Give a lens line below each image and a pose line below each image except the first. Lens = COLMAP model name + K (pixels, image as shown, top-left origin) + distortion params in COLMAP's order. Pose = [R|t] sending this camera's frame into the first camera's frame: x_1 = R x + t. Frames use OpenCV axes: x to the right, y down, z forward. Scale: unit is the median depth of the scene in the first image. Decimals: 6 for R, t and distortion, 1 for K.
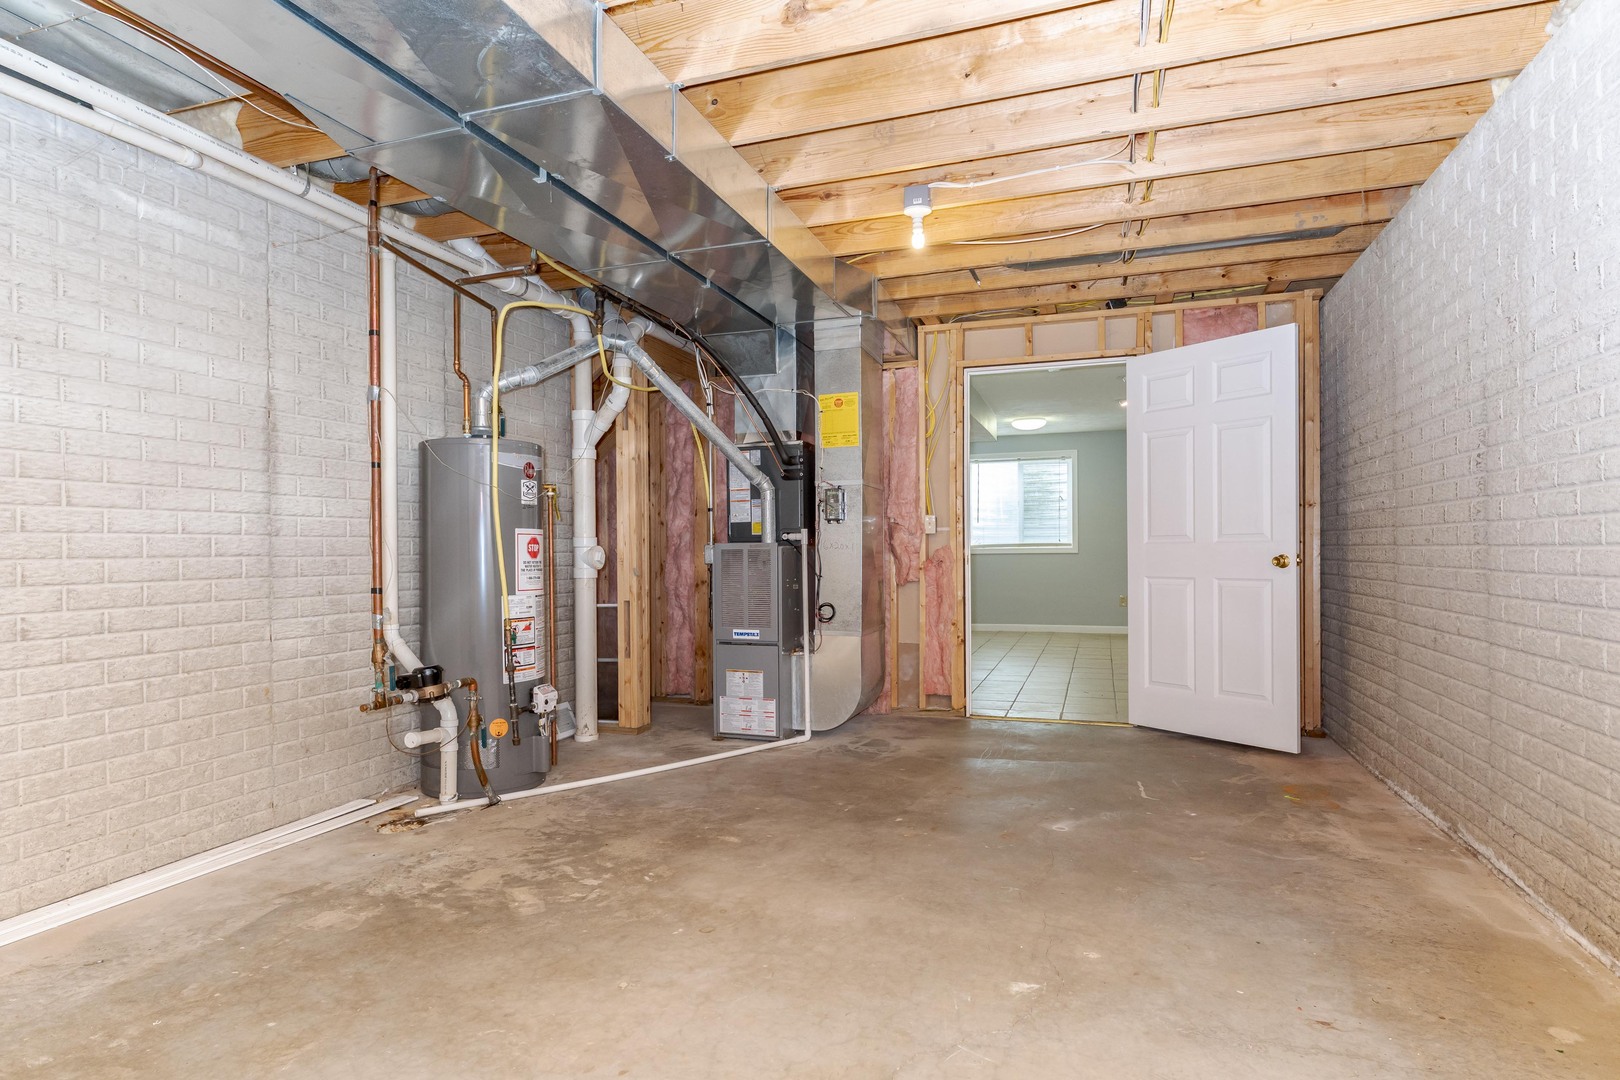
lens RADIAL K [[904.6, 0, 785.4], [0, 904.6, 561.5], [0, 0, 1]] dist [-0.003533, 0.000559]
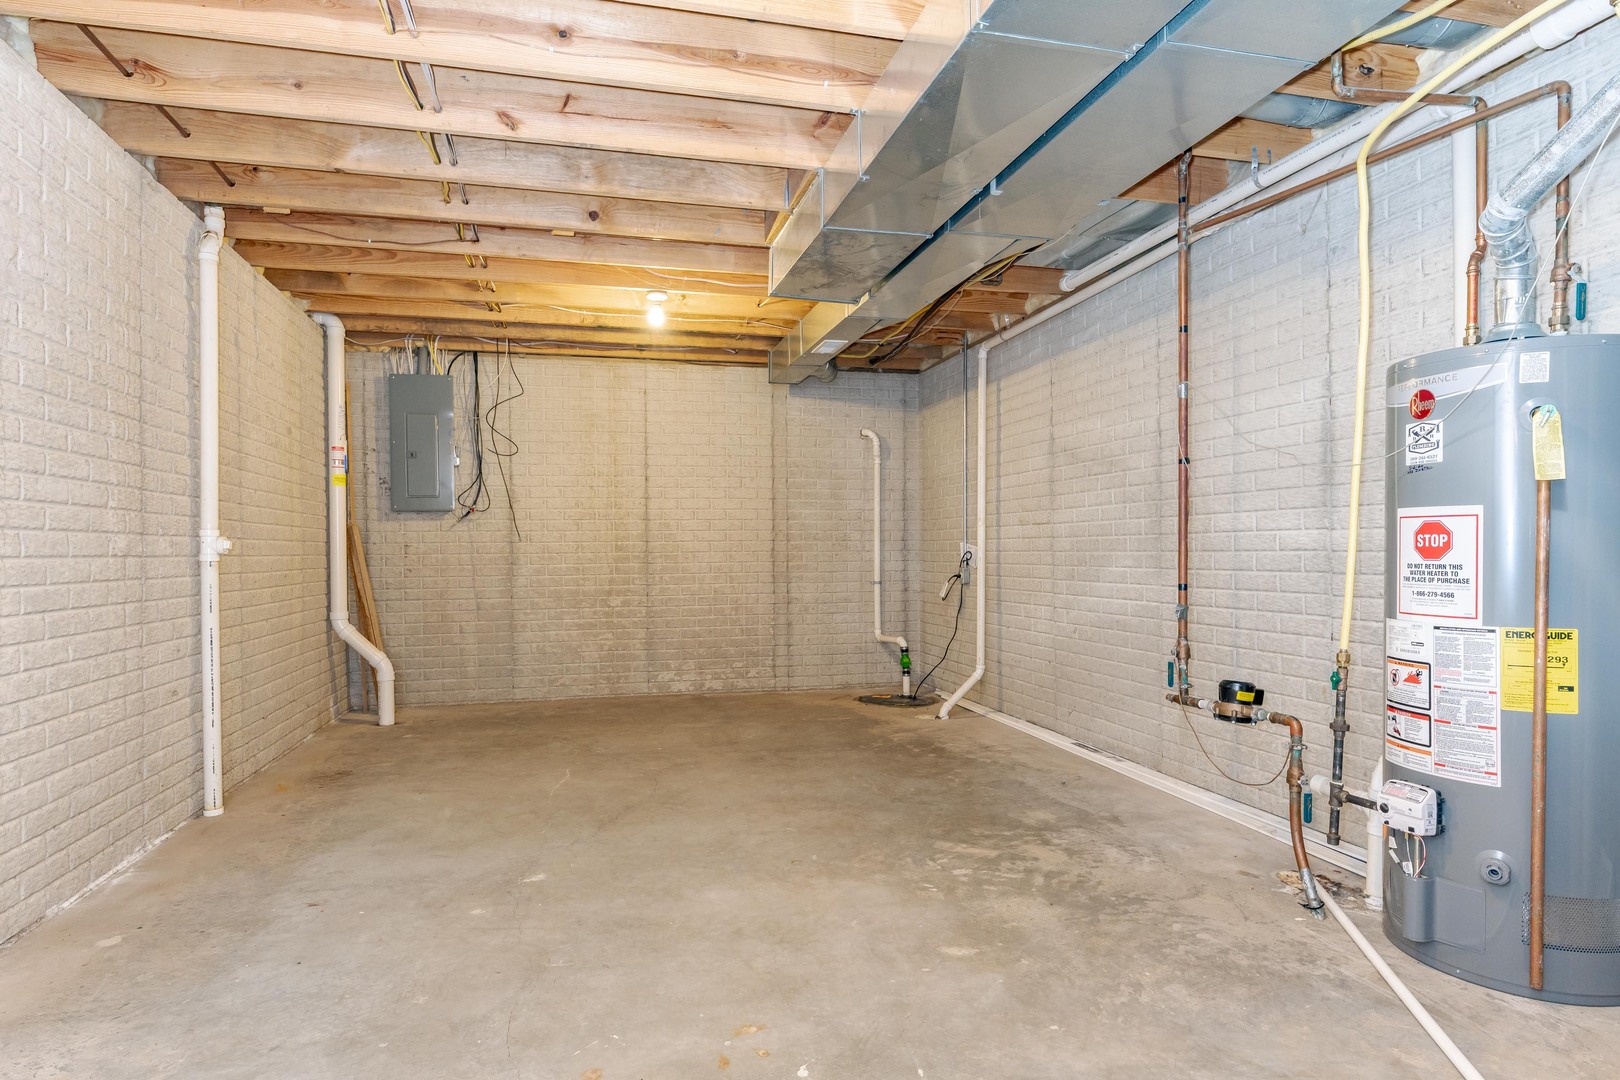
lens RADIAL K [[904.6, 0, 785.4], [0, 904.6, 561.5], [0, 0, 1]] dist [-0.003533, 0.000559]
pose [[-0.841829, 0.018968, -0.539411, 0.488482], [0.005443, 0.999630, 0.026657, -0.025942], [0.539717, 0.019505, -0.841620, 1.703847]]
